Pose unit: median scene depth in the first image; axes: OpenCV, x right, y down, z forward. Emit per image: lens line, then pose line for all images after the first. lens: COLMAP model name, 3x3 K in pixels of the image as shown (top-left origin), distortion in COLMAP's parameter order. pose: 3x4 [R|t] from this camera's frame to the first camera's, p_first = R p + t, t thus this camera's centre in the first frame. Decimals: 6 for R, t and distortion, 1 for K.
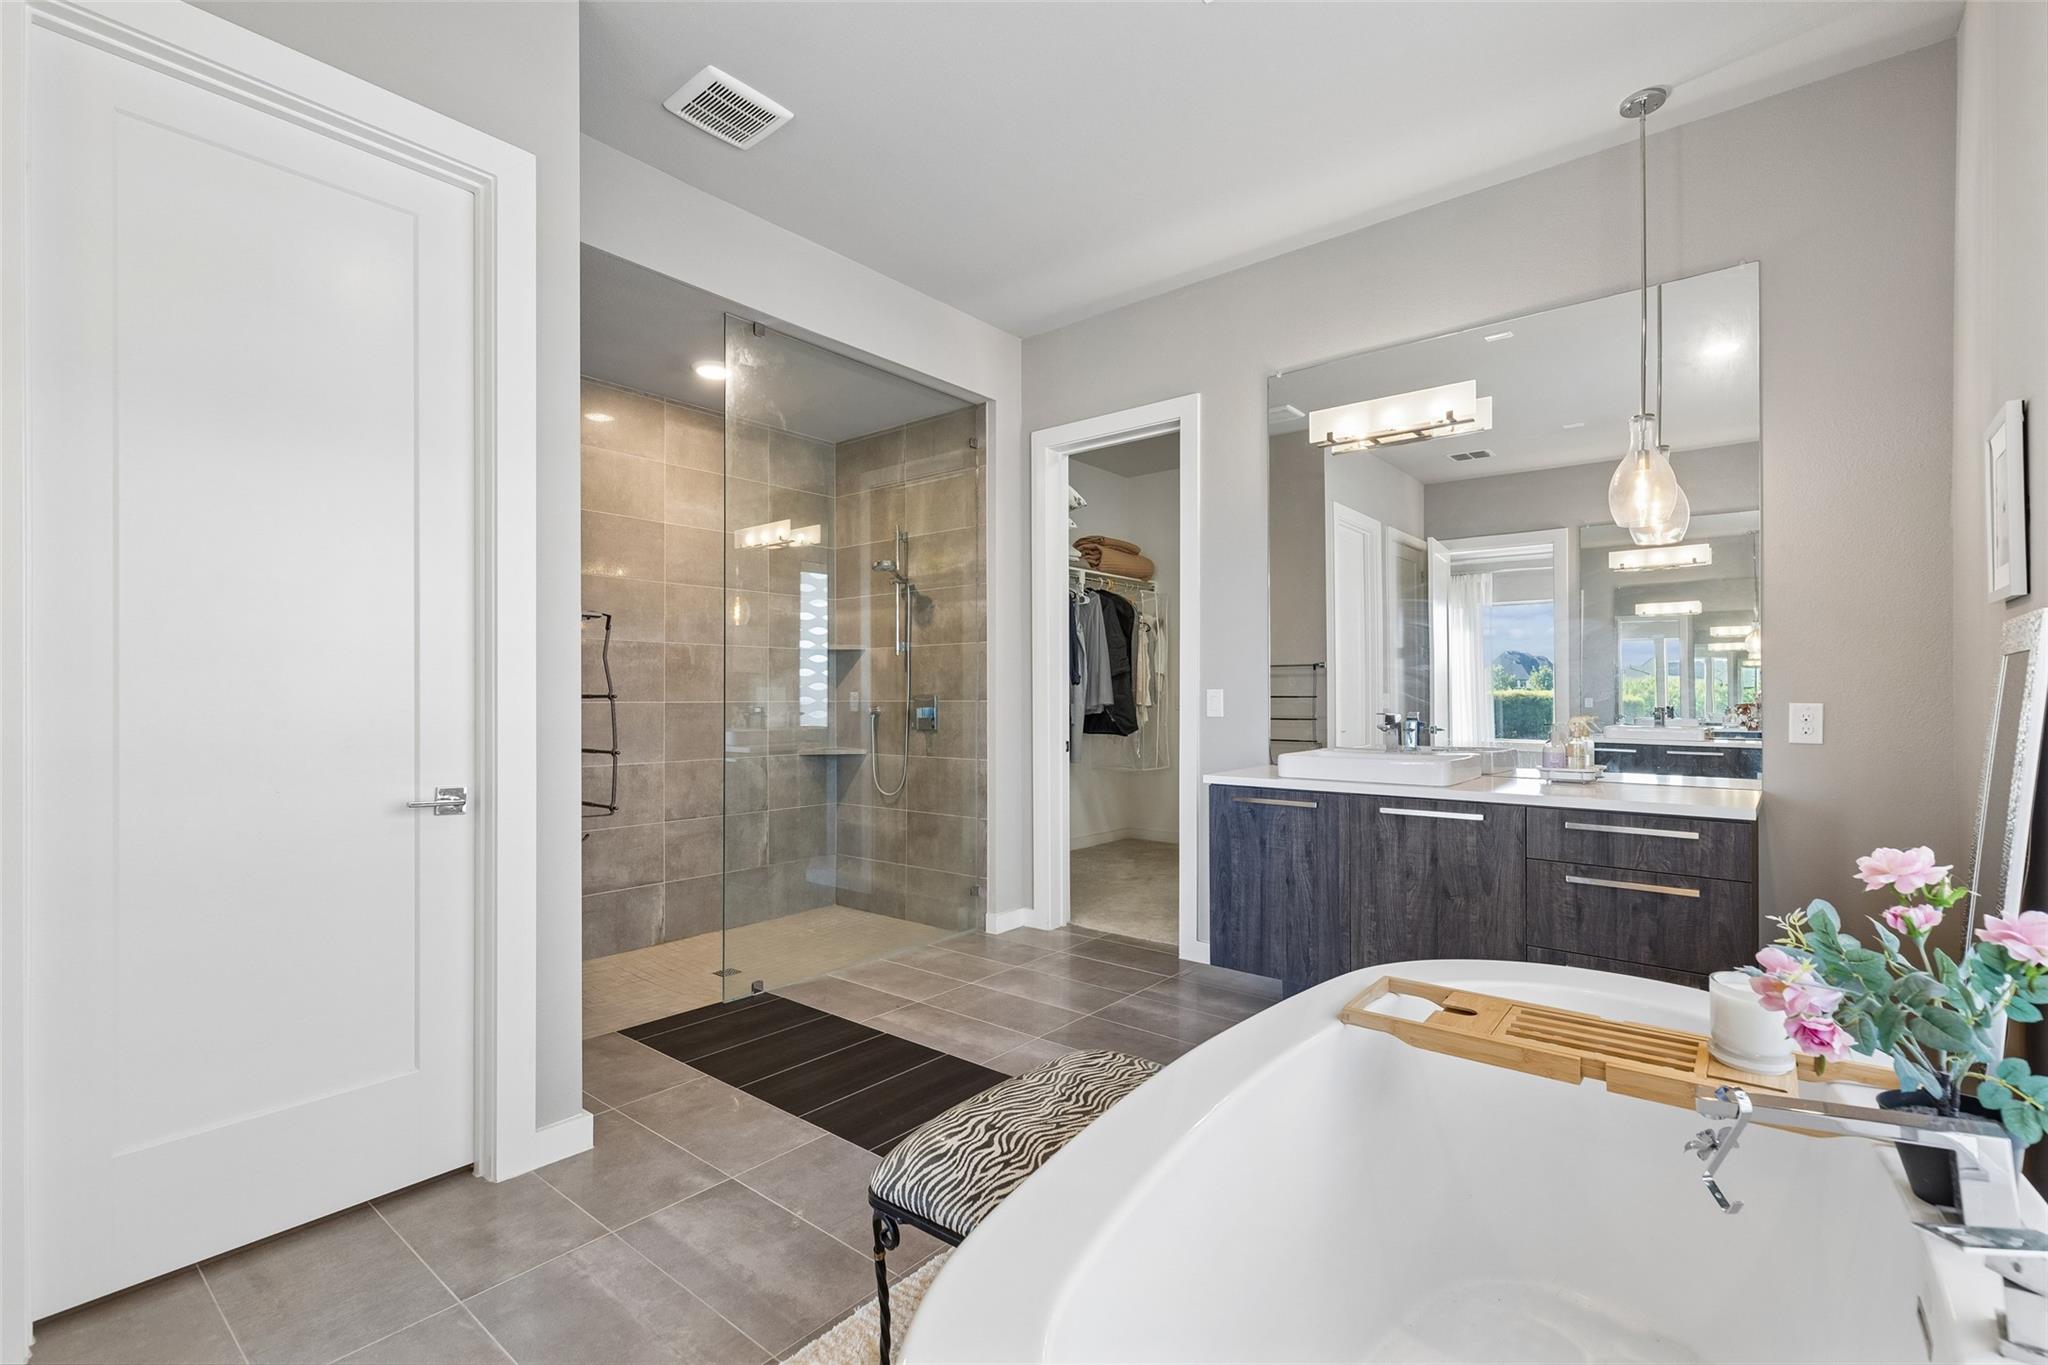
lens RADIAL K [[918.5, 0, 1029.5], [0, 918.5, 690.8], [0, 0, 1]] dist [0.012136, 0.000010]
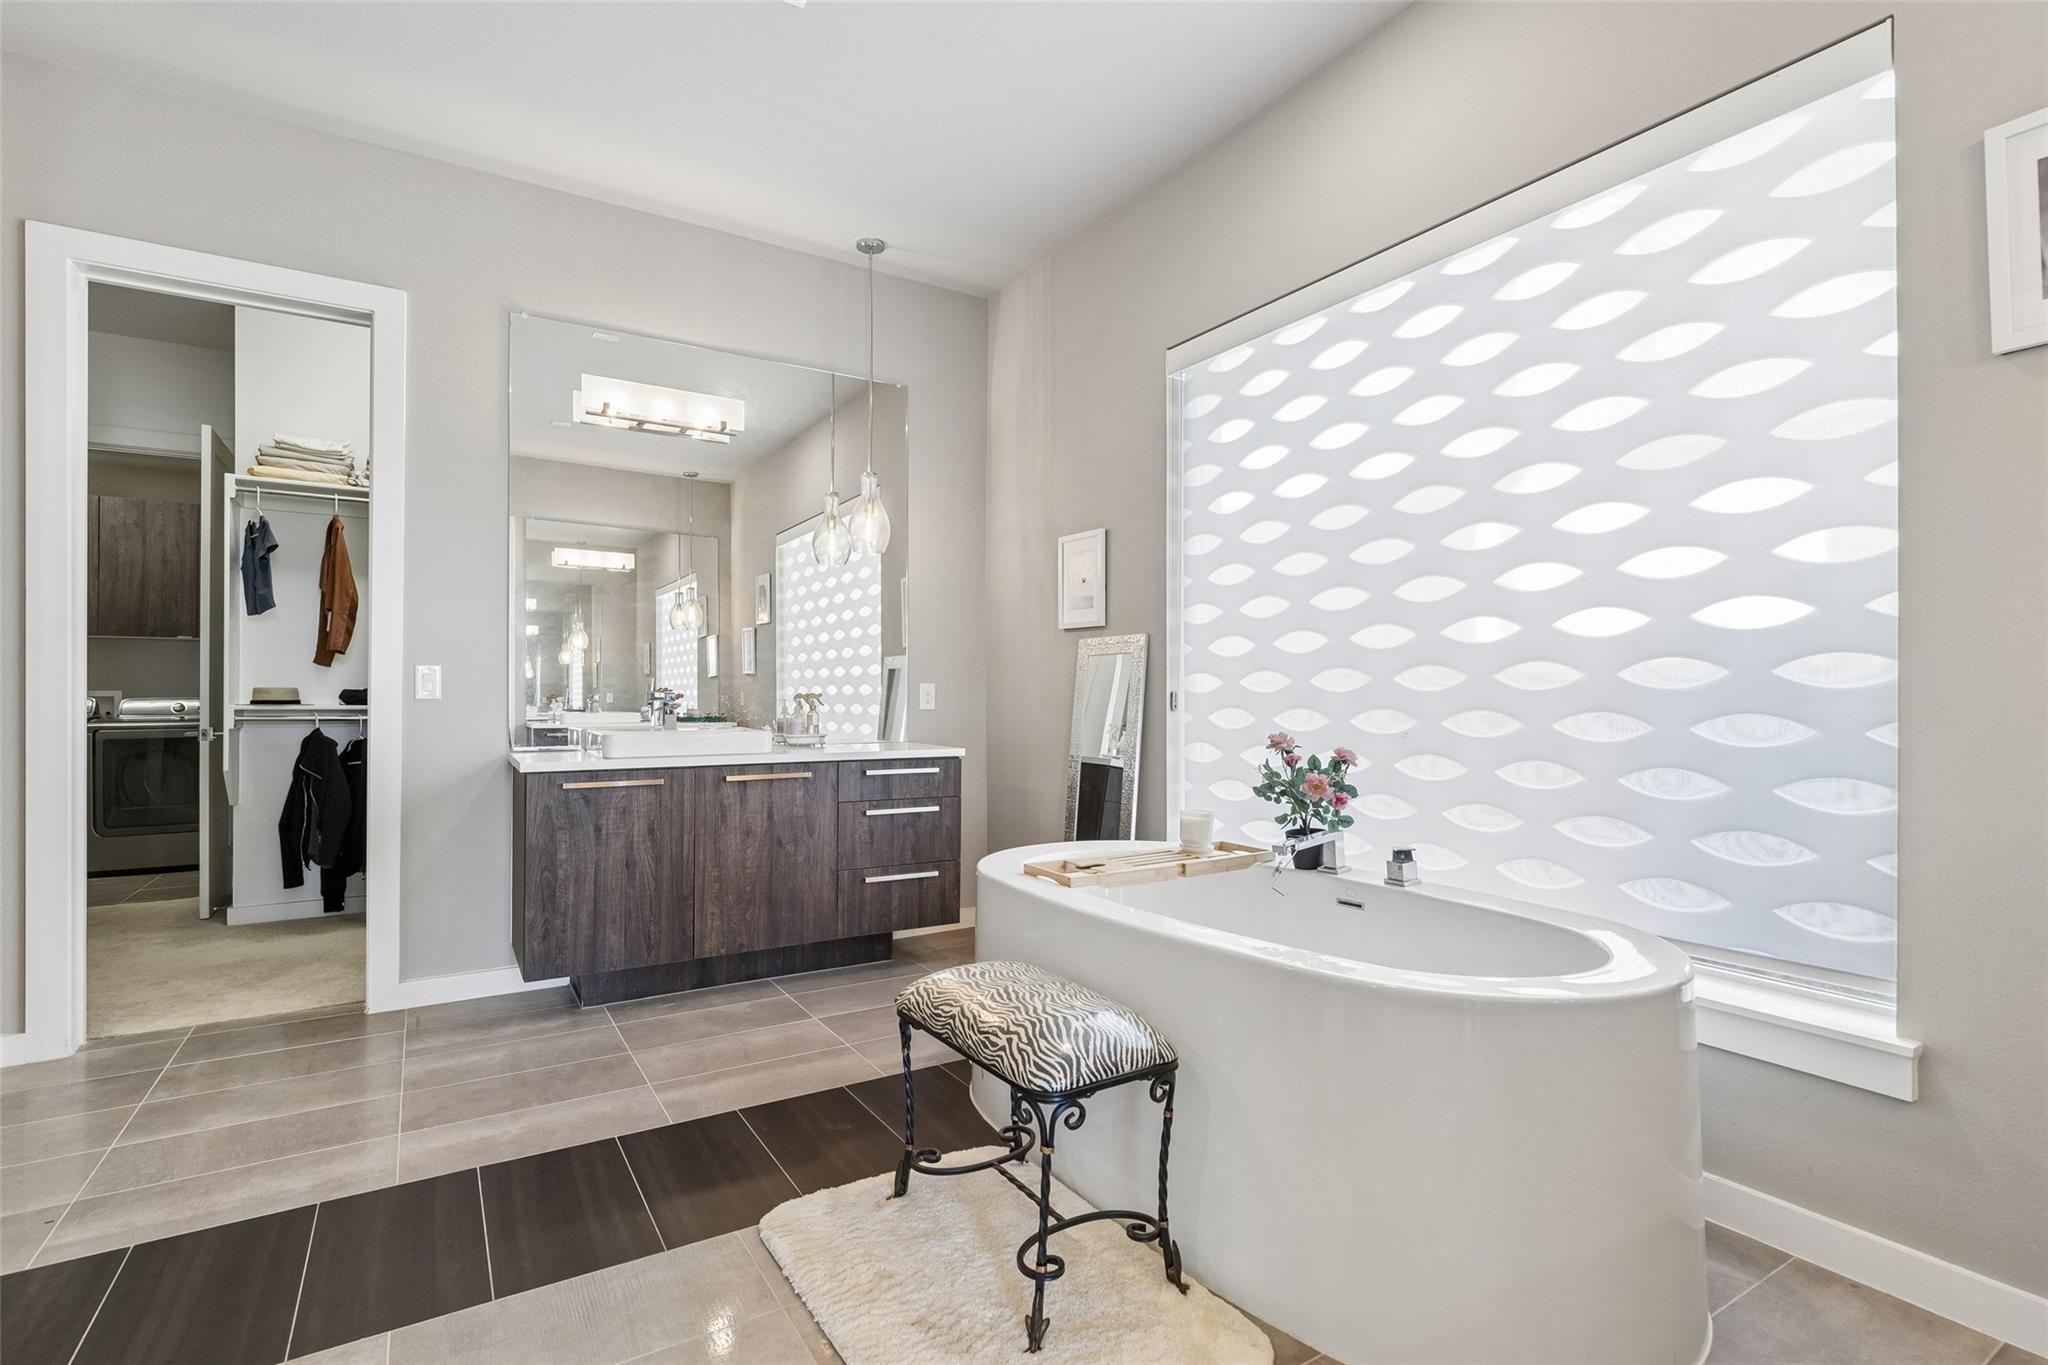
lens RADIAL K [[970.7, 0, 1034.6], [0, 970.7, 686.0], [0, 0, 1]] dist [0.001433, 0.000174]
pose [[0.314208, 0.007486, 0.949325, -0.580259], [-0.006943, 0.999960, -0.005587, 0.023658], [-0.949329, -0.004836, 0.314248, 0.289588]]
